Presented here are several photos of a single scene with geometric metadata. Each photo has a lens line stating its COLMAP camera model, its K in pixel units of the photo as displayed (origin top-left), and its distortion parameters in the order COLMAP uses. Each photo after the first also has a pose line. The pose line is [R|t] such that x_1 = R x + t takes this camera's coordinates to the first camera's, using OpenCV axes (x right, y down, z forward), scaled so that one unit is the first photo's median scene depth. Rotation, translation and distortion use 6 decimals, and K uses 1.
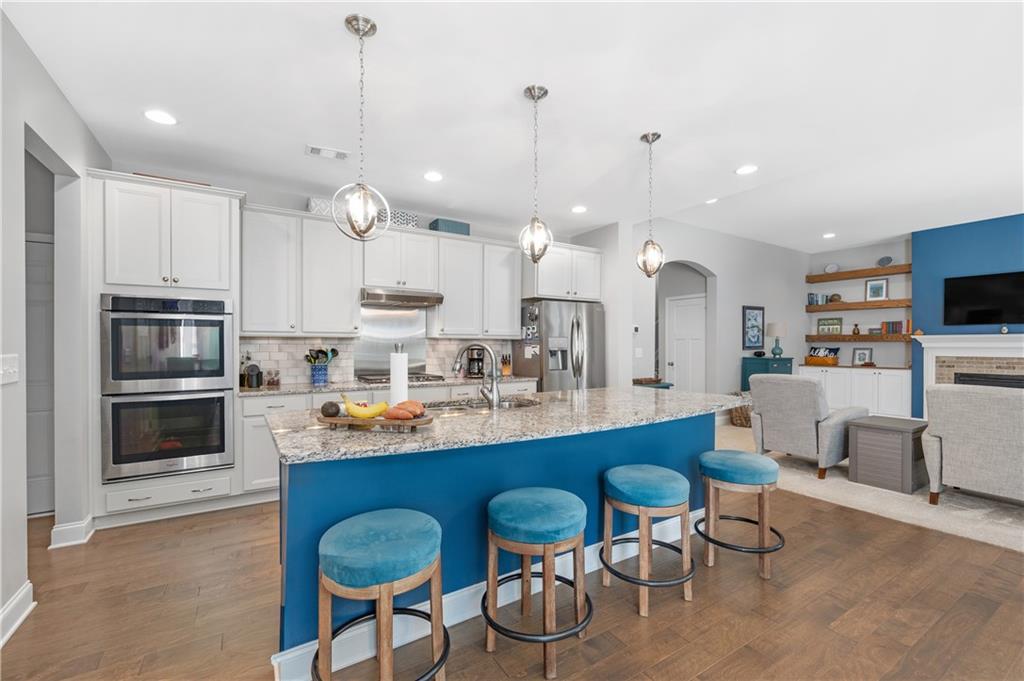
lens RADIAL K [[432.0, 0, 513.2], [0, 432.0, 343.3], [0, 0, 1]] dist [-0.004486, -0.000144]
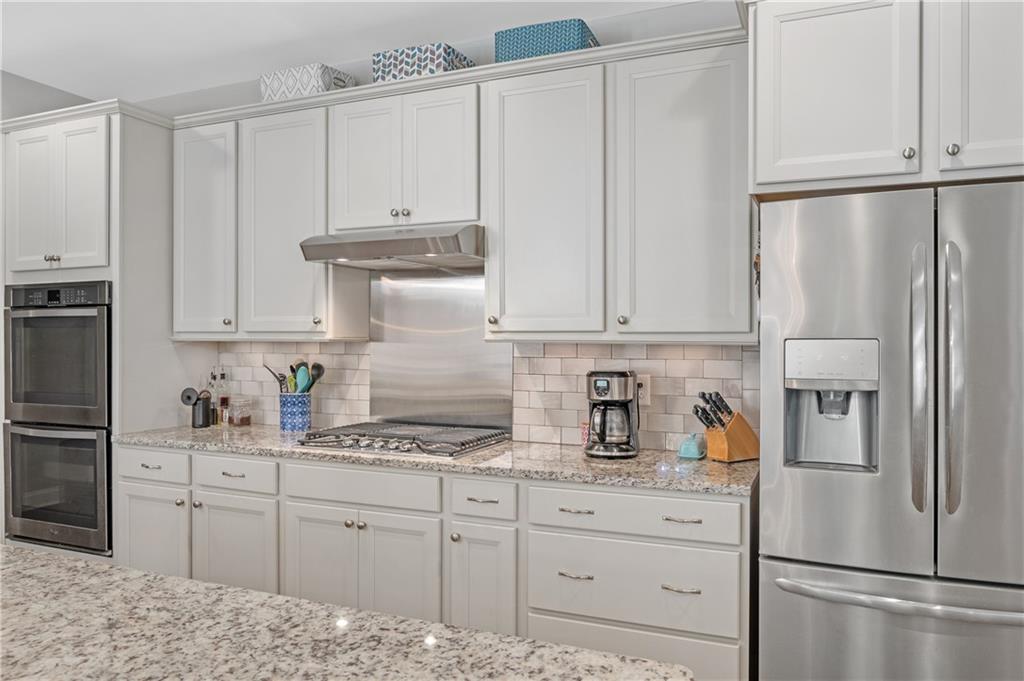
lens RADIAL K [[702.8, 0, 516.2], [0, 702.8, 340.8], [0, 0, 1]] dist [-0.002752, -0.000664]
pose [[0.569543, 0.003391, -0.821954, 0.400356], [-0.001311, 0.999994, 0.003217, -0.017274], [0.821960, -0.000754, 0.569544, 0.742286]]
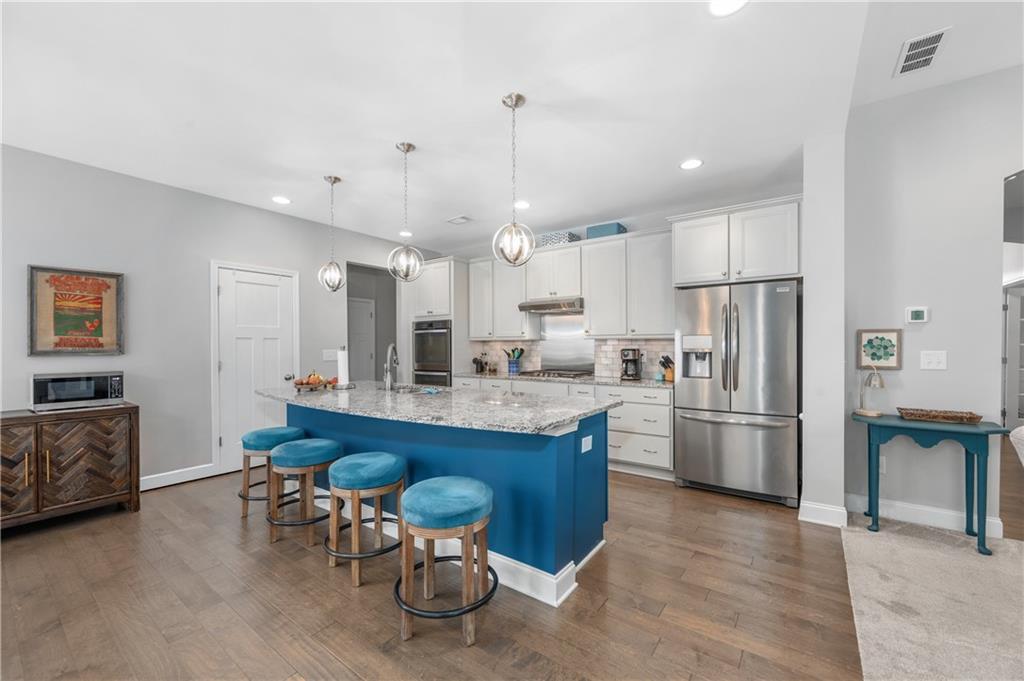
lens RADIAL K [[406.5, 0, 517.2], [0, 406.5, 347.4], [0, 0, 1]] dist [0.001176, -0.000226]
pose [[0.378206, 0.005600, -0.925704, 0.784699], [0.007613, 0.999929, 0.009159, -0.002428], [0.925690, -0.010511, 0.378137, 0.515807]]
